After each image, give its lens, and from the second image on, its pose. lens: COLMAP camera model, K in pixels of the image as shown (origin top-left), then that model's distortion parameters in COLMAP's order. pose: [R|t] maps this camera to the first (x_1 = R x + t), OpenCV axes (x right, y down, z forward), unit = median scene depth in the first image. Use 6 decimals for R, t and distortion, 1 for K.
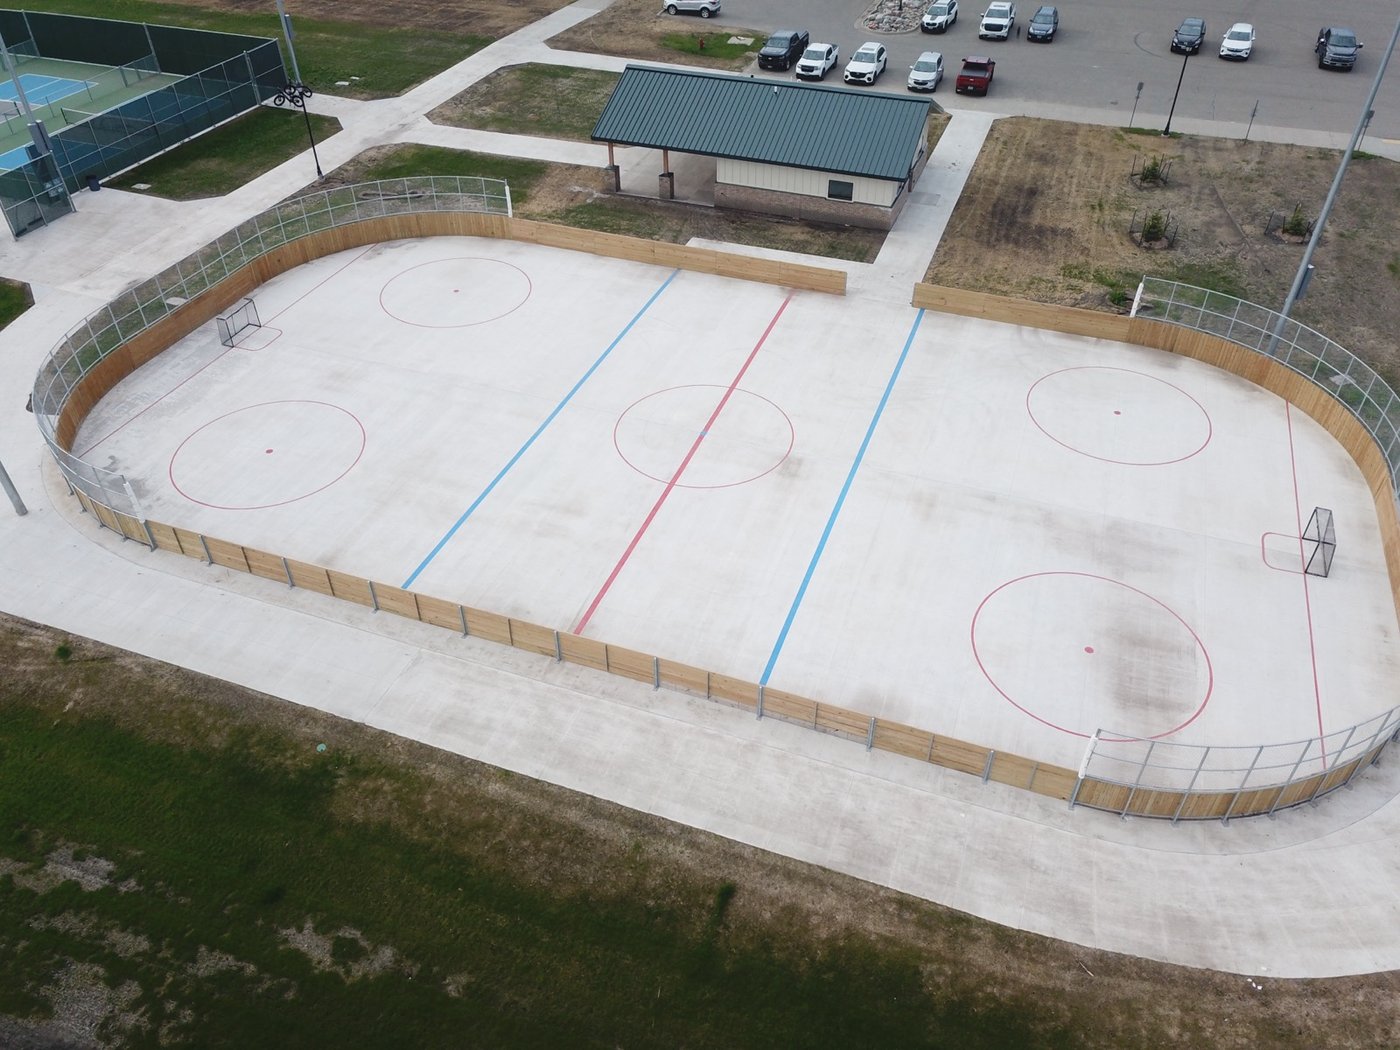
lens RADIAL K [[1032.8, 0, 700.0], [0, 1032.8, 525.0], [0, 0, 1]] dist [0.015328, -0.006731]
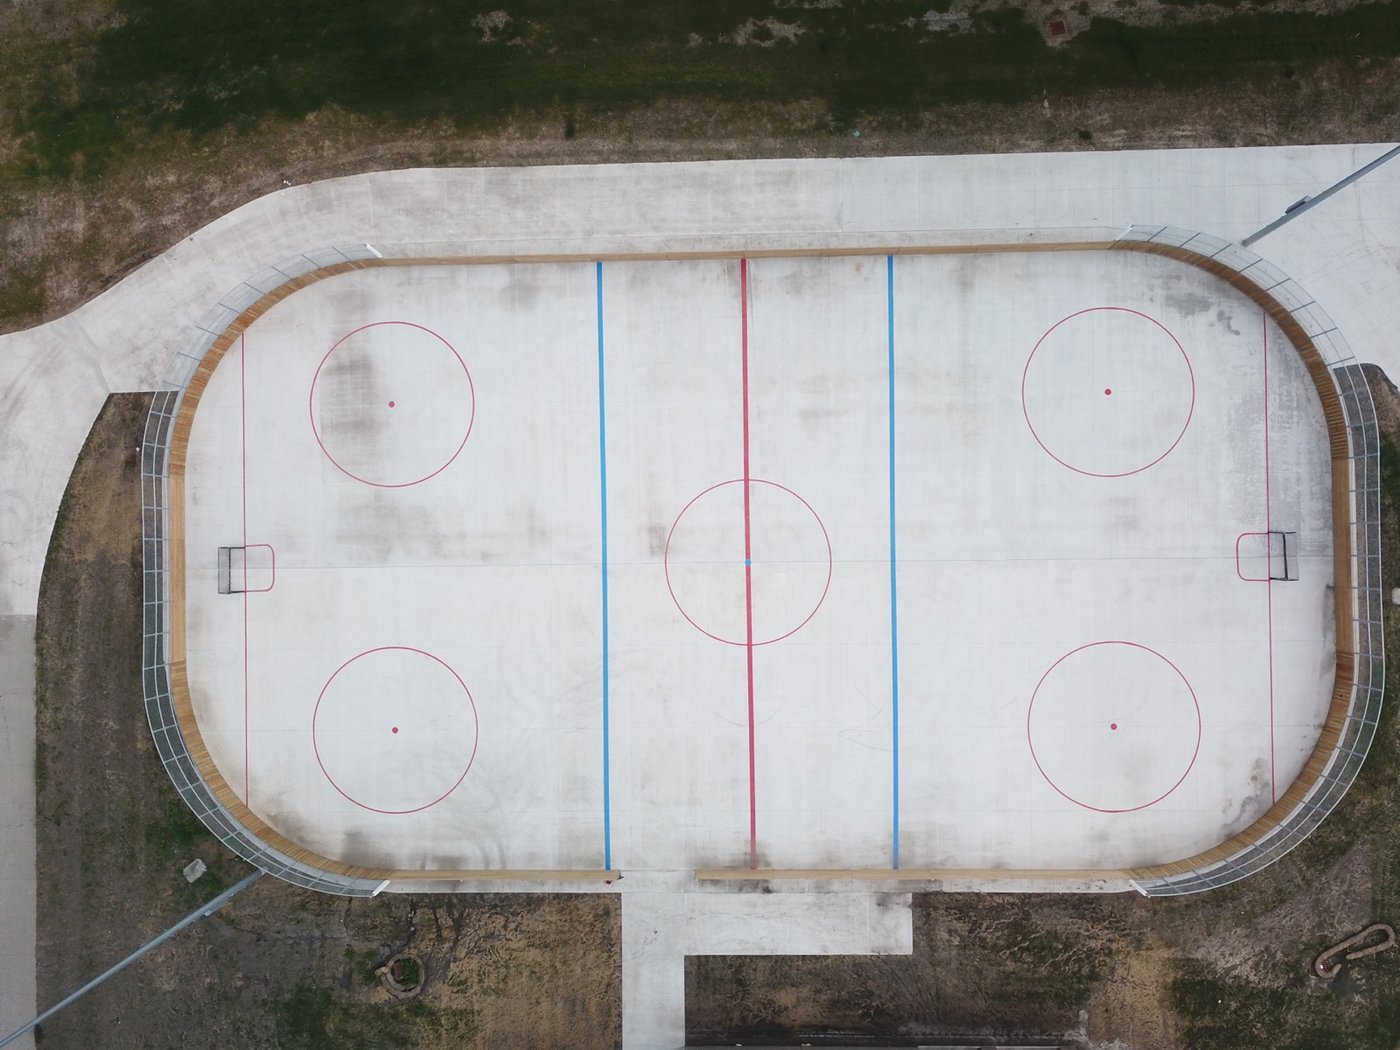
lens RADIAL K [[1032.8, 0, 700.0], [0, 1032.8, 525.0], [0, 0, 1]] dist [0.015328, -0.006731]
pose [[-0.933148, 0.358827, 0.021877, 0.019521], [-0.214554, -0.604721, 0.766993, -1.327039], [0.288448, 0.711024, 0.641282, 0.401024]]
